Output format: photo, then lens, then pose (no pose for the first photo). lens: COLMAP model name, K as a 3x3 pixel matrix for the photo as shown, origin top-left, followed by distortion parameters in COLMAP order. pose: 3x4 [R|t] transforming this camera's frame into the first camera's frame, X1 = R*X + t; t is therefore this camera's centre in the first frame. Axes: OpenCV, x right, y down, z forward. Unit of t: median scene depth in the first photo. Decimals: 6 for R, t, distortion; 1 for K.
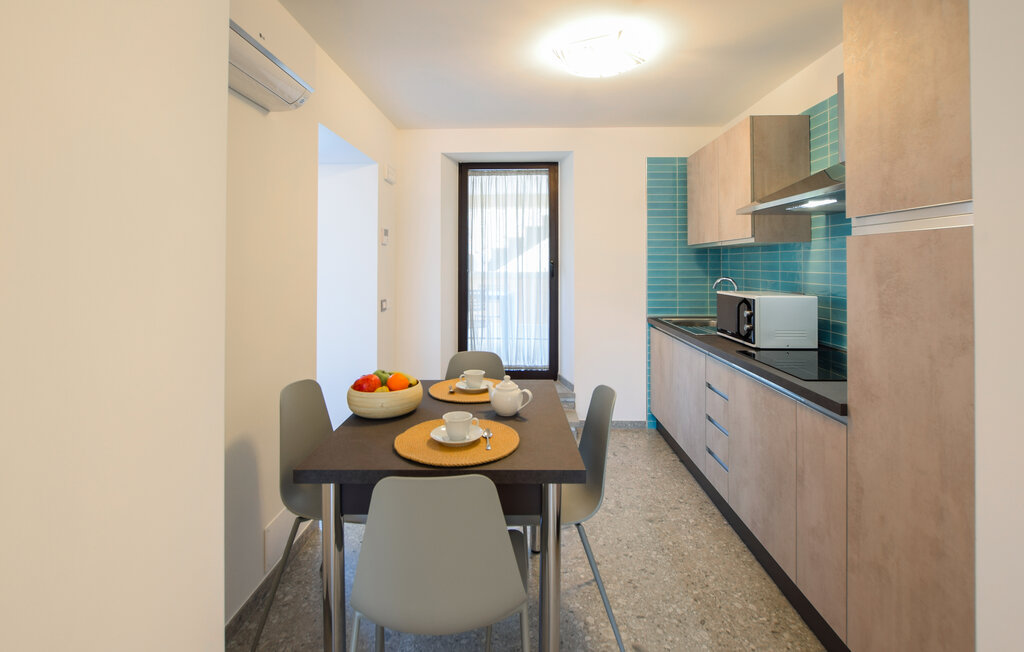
lens RADIAL K [[471.5, 0, 514.0], [0, 471.5, 251.9], [0, 0, 1]] dist [-0.024180, -0.000015]
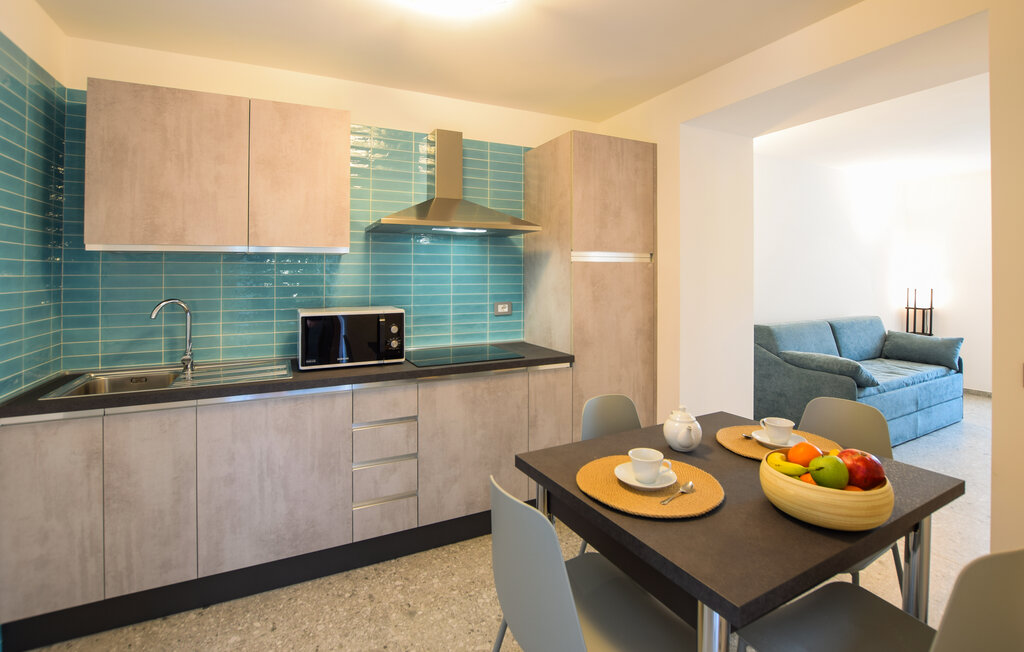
lens RADIAL K [[482.7, 0, 510.3], [0, 482.7, 257.2], [0, 0, 1]] dist [-0.031852, -0.000139]
pose [[-0.476249, 0.020732, 0.879066, -0.483895], [-0.022765, 0.999096, -0.035896, 0.012944], [-0.879015, -0.037108, -0.475347, 1.250385]]
